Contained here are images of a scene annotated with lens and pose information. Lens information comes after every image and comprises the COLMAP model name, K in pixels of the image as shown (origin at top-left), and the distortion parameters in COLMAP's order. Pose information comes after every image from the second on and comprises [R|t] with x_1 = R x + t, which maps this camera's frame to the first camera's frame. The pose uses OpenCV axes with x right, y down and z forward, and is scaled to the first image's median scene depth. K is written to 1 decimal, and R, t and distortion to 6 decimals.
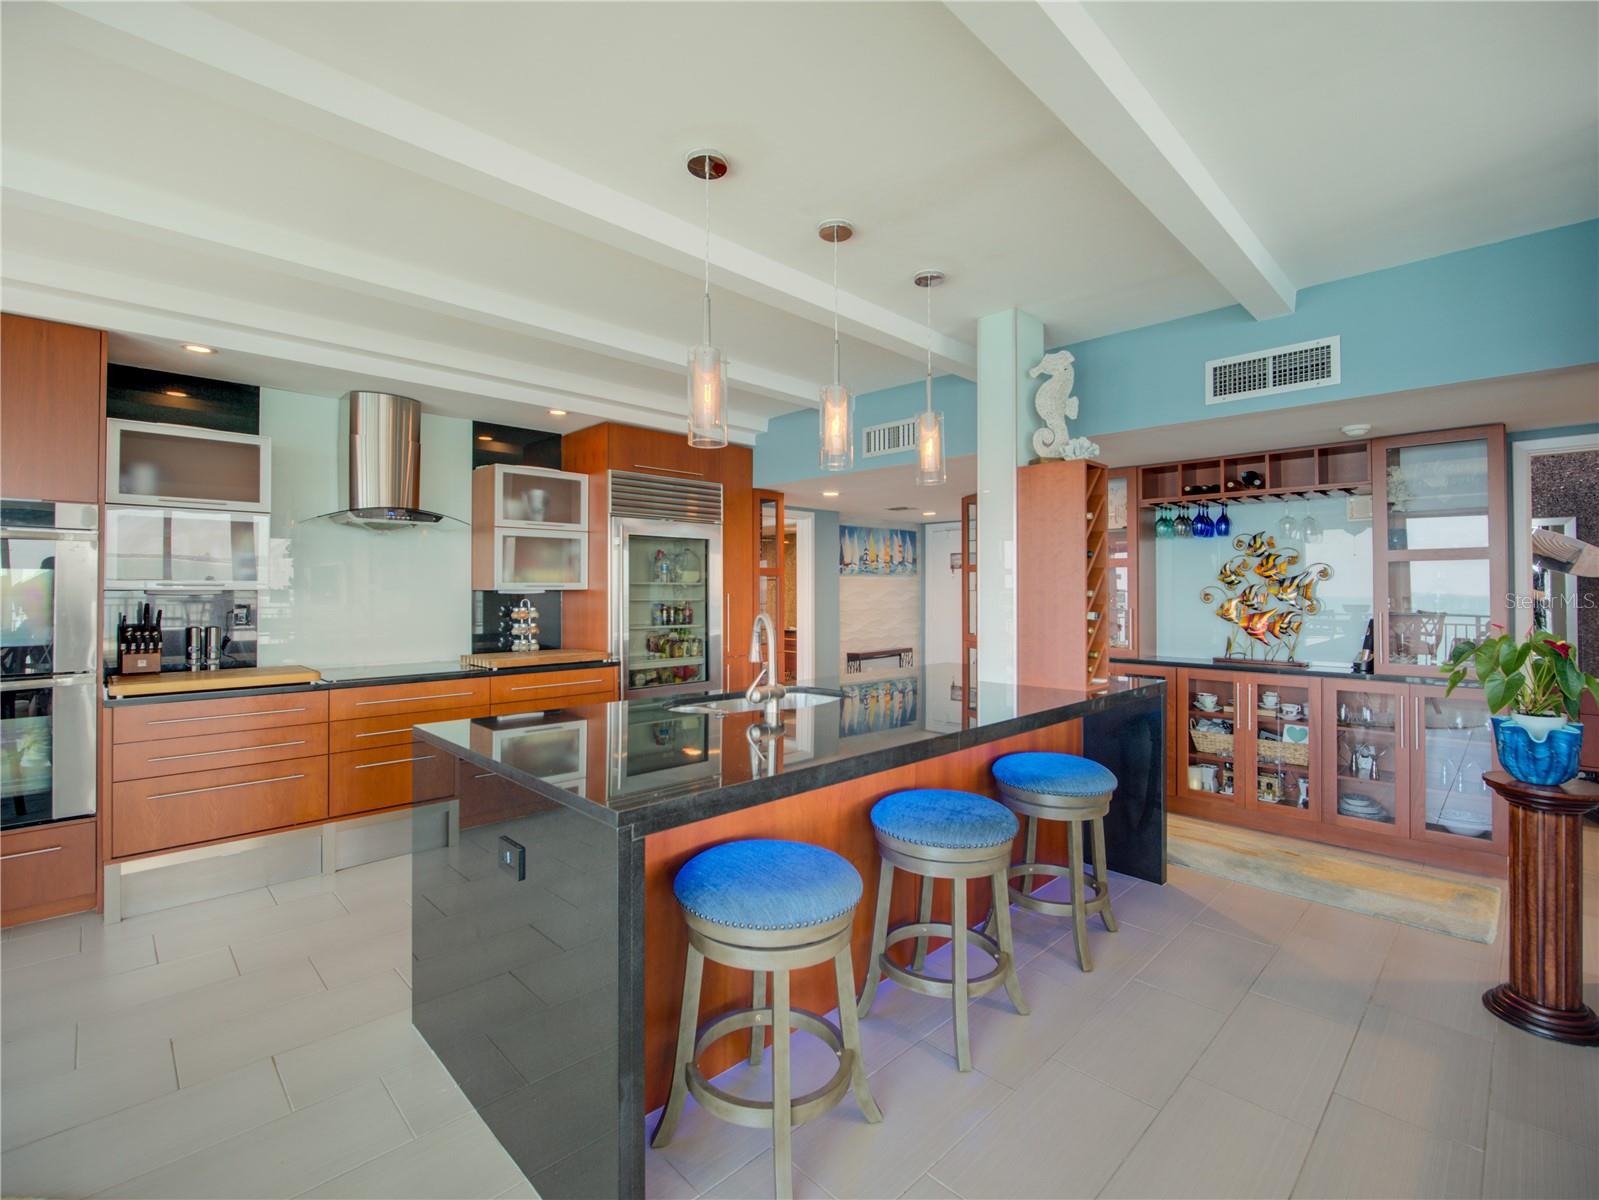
lens RADIAL K [[718.4, 0, 786.6], [0, 718.4, 588.4], [0, 0, 1]] dist [0.003641, -0.003492]
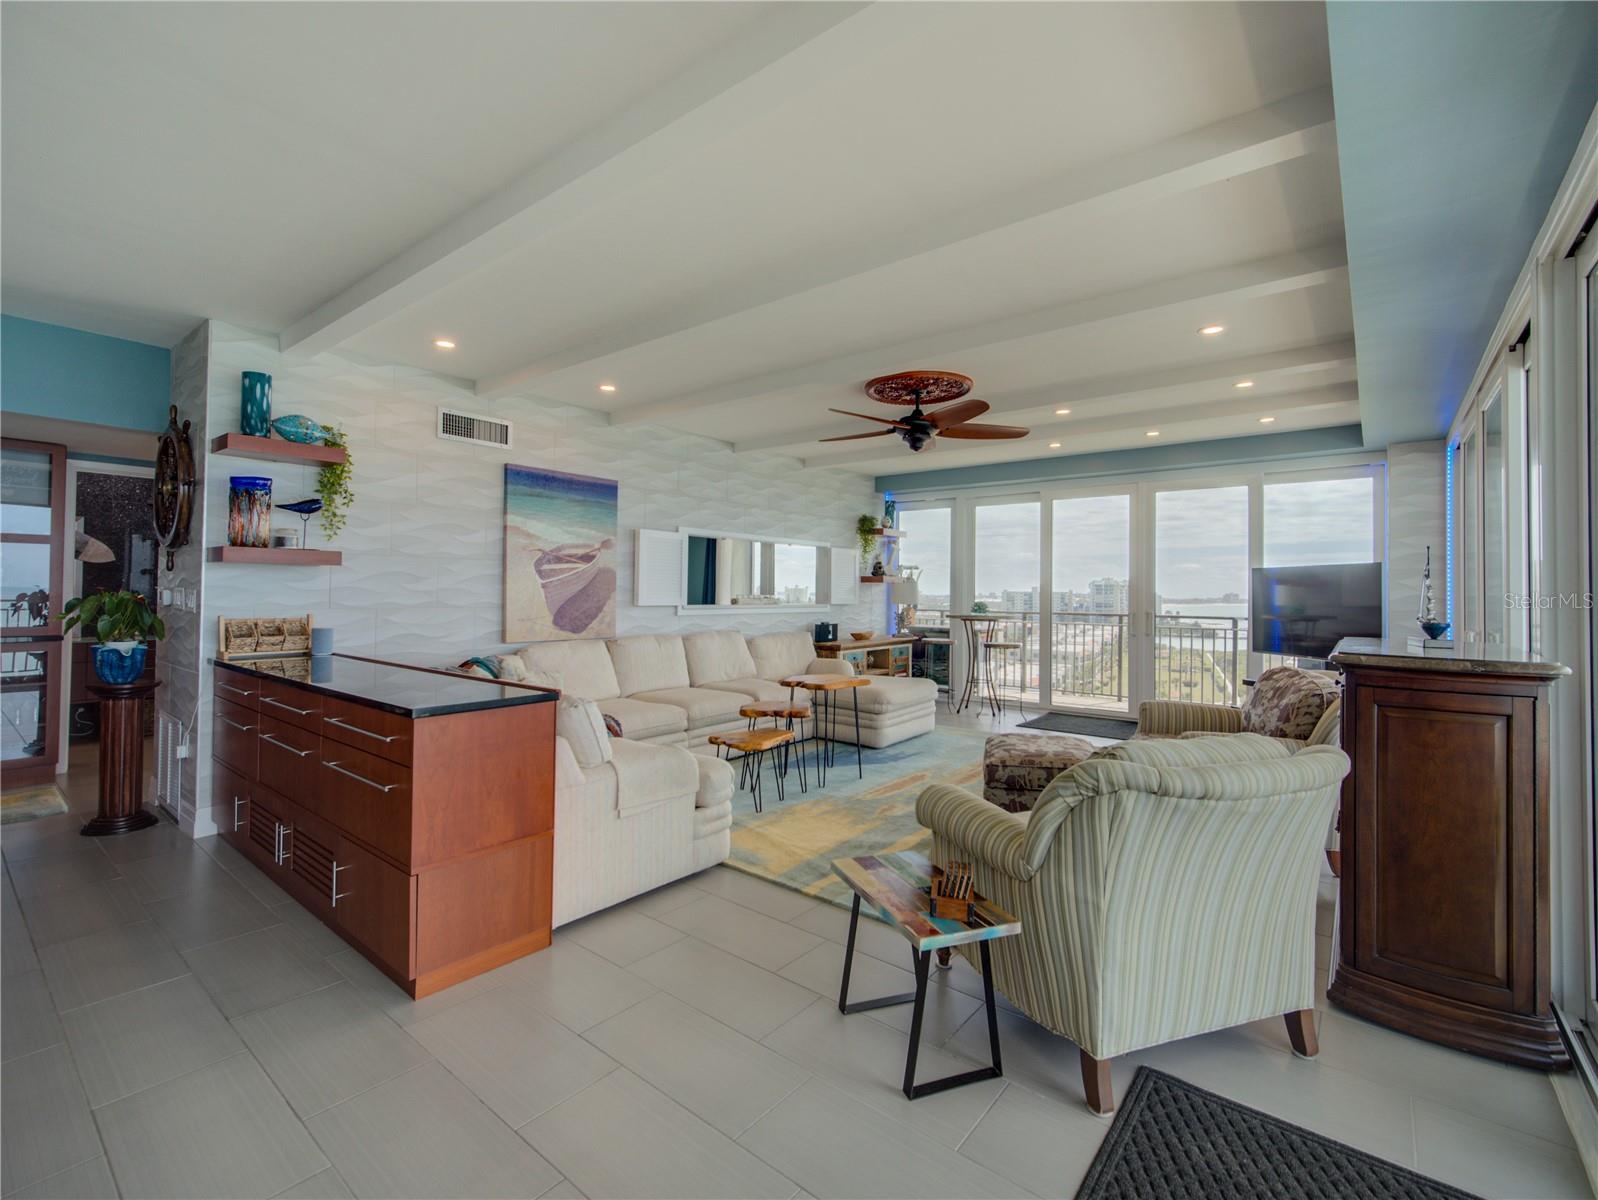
lens RADIAL K [[717.9, 0, 799.6], [0, 717.9, 579.3], [0, 0, 1]] dist [0.003641, -0.003492]
pose [[-0.113845, 0.016546, 0.993361, -0.377808], [-0.014608, 0.999725, -0.018326, 0.021406], [-0.993391, -0.016598, -0.113572, -0.172097]]
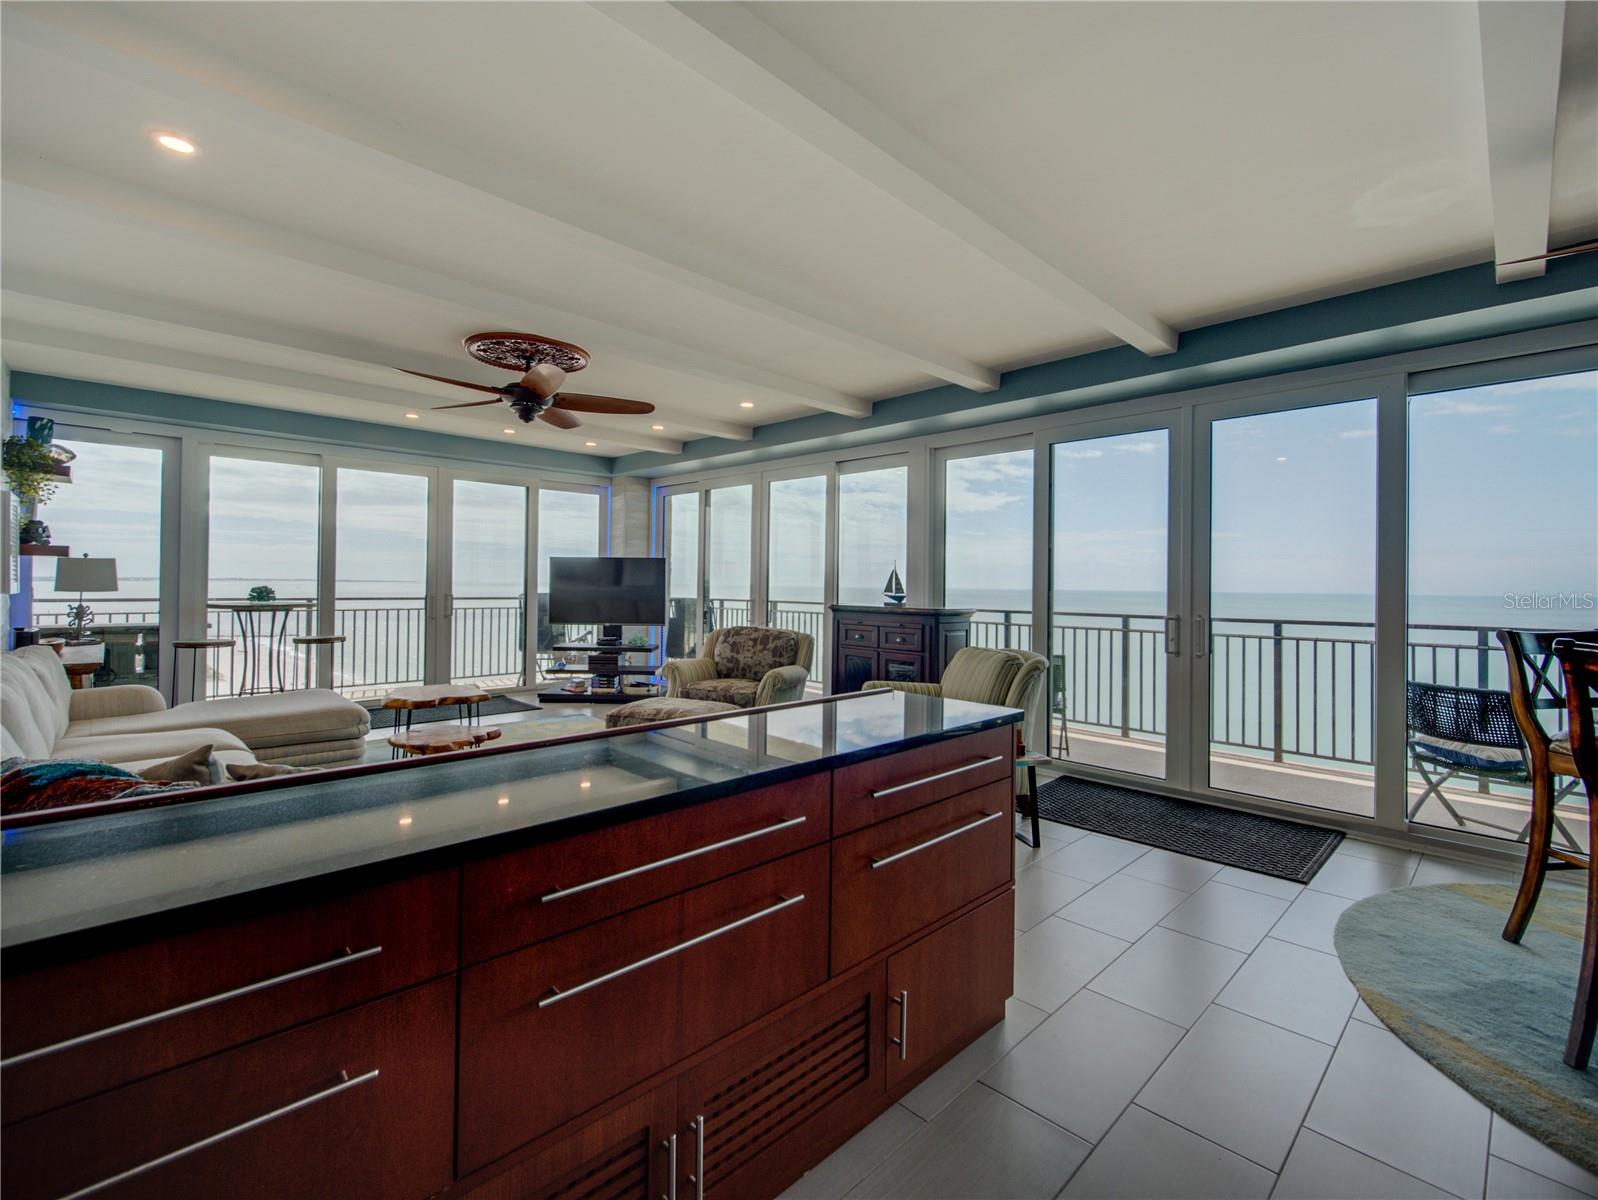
lens RADIAL K [[717.9, 0, 799.6], [0, 717.9, 581.0], [0, 0, 1]] dist [0.003641, -0.003492]
pose [[-0.999923, -0.012257, 0.002127, 0.262077], [-0.012272, 0.999900, -0.007046, 0.024694], [-0.002040, -0.007072, -0.999973, 0.477078]]
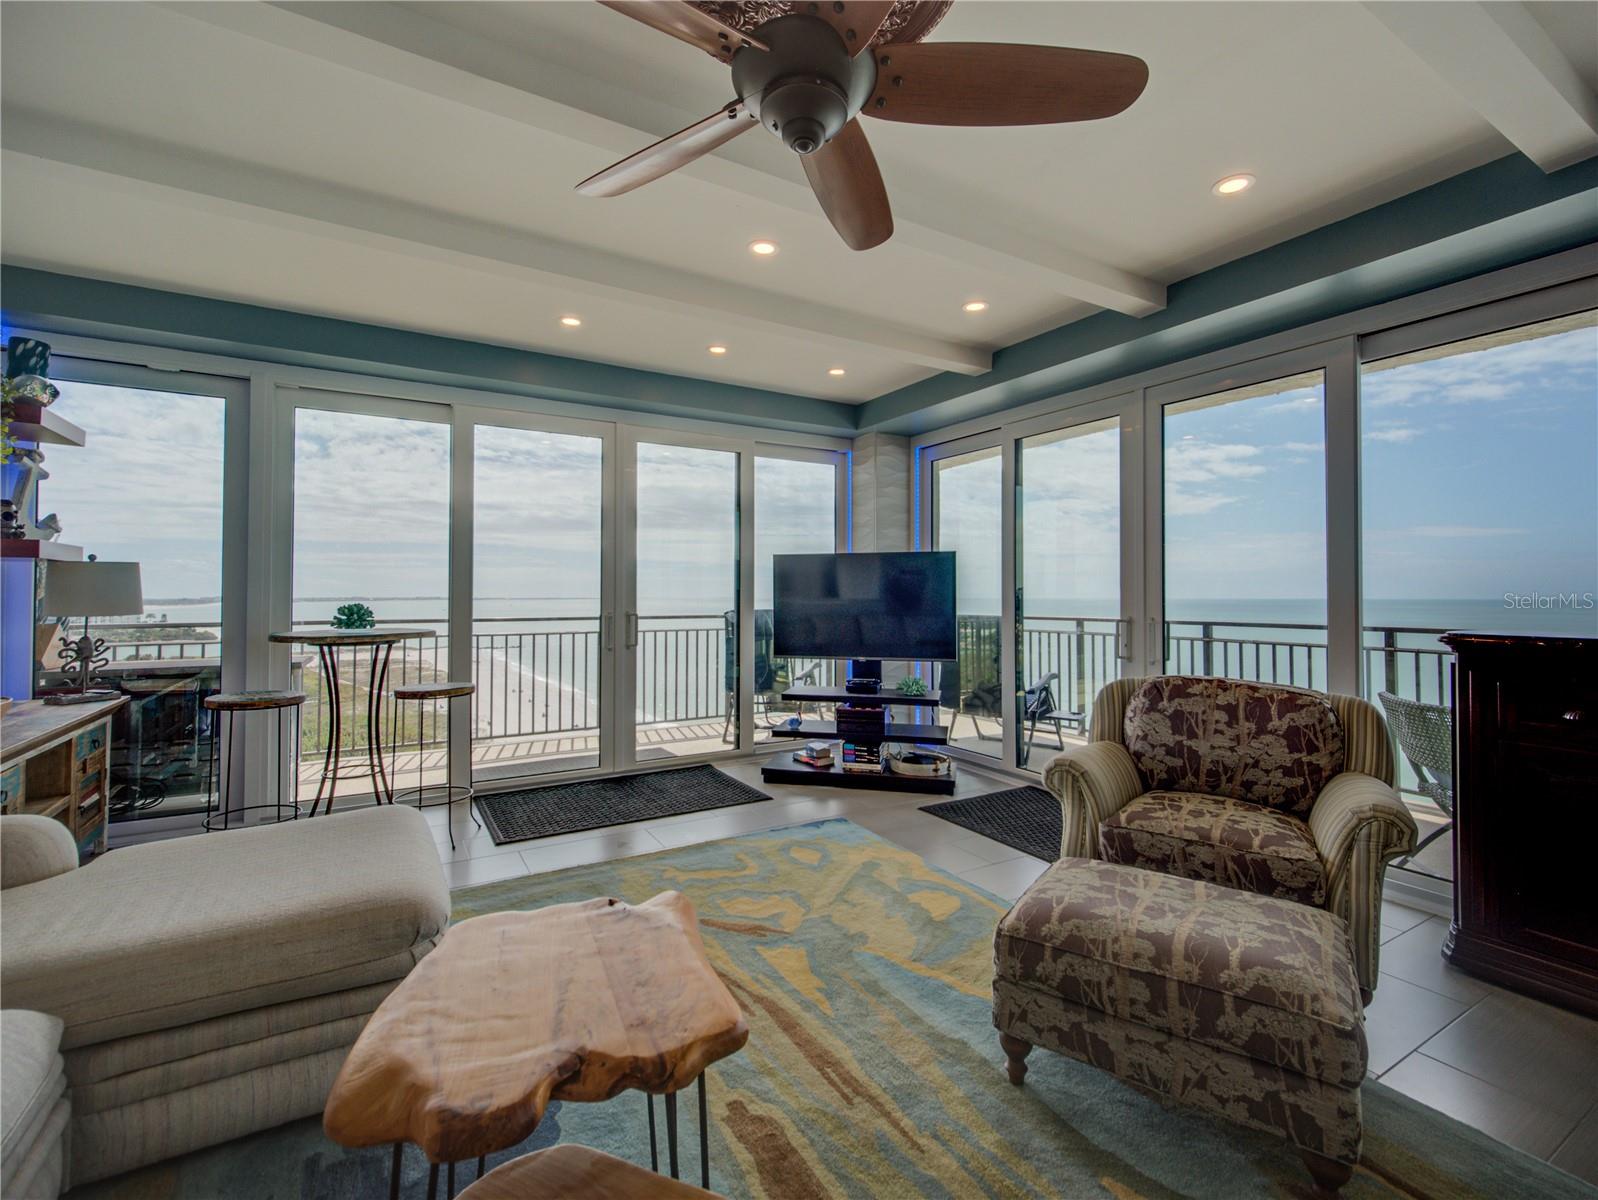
lens RADIAL K [[717.9, 0, 793.7], [0, 717.9, 583.0], [0, 0, 1]] dist [0.003641, -0.003492]
pose [[-0.969713, 0.005418, 0.244189, 0.542269], [0.000113, 0.999764, -0.021733, 0.030164], [-0.244249, -0.021047, -0.969484, -0.124661]]
